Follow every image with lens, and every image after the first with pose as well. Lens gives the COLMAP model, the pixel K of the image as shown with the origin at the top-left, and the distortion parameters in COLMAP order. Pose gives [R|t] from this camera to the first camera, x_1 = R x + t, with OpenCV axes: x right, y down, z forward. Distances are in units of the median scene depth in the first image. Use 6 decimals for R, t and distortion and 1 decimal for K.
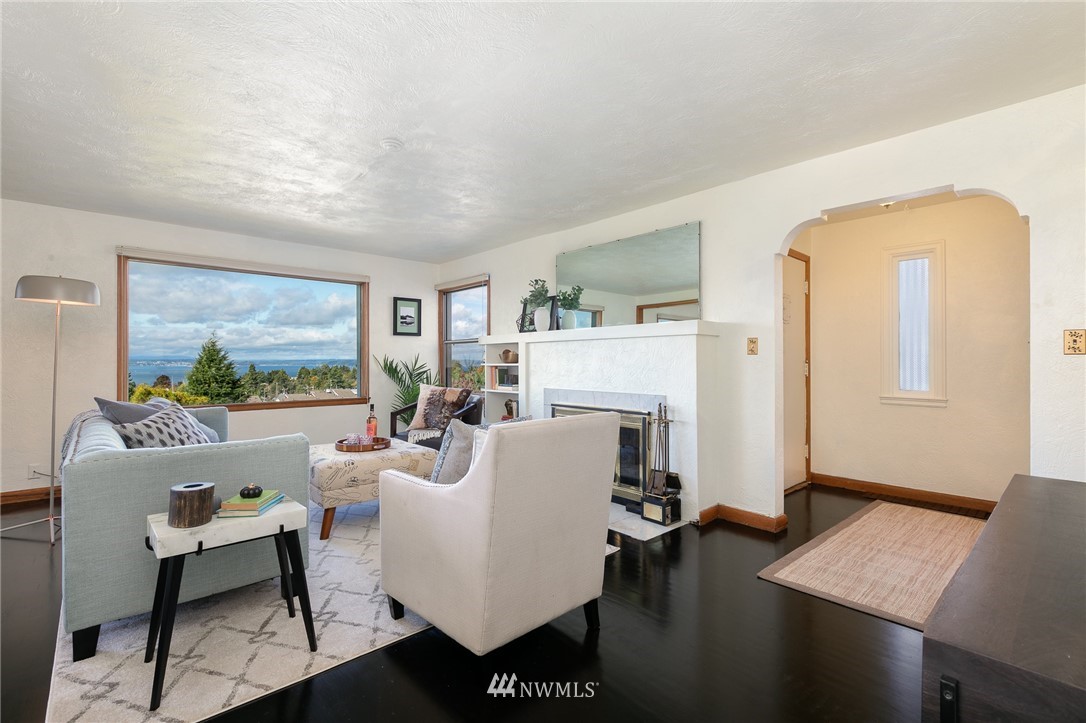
lens RADIAL K [[493.8, 0, 540.6], [0, 493.8, 357.1], [0, 0, 1]] dist [0.024772, -0.000172]
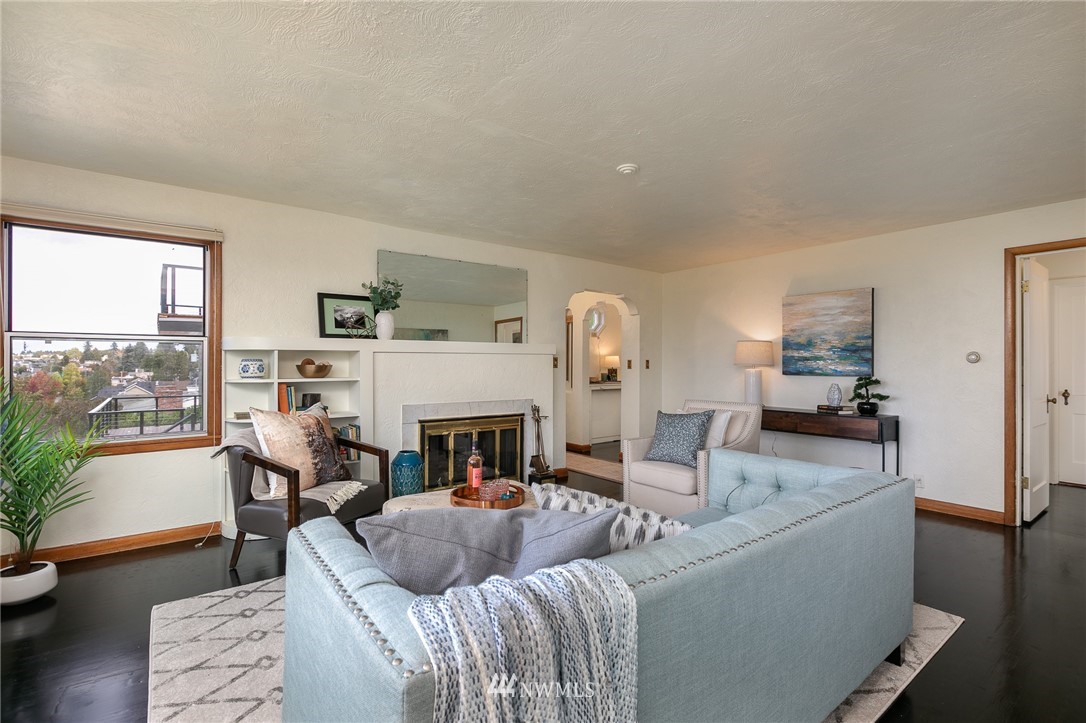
lens RADIAL K [[493.8, 0, 540.6], [0, 493.8, 357.1], [0, 0, 1]] dist [0.024772, -0.000172]
pose [[0.096410, 0.006775, 0.995319, -0.867825], [-0.015280, 0.999869, -0.005326, -0.022038], [-0.995224, -0.014695, 0.096501, 0.699962]]
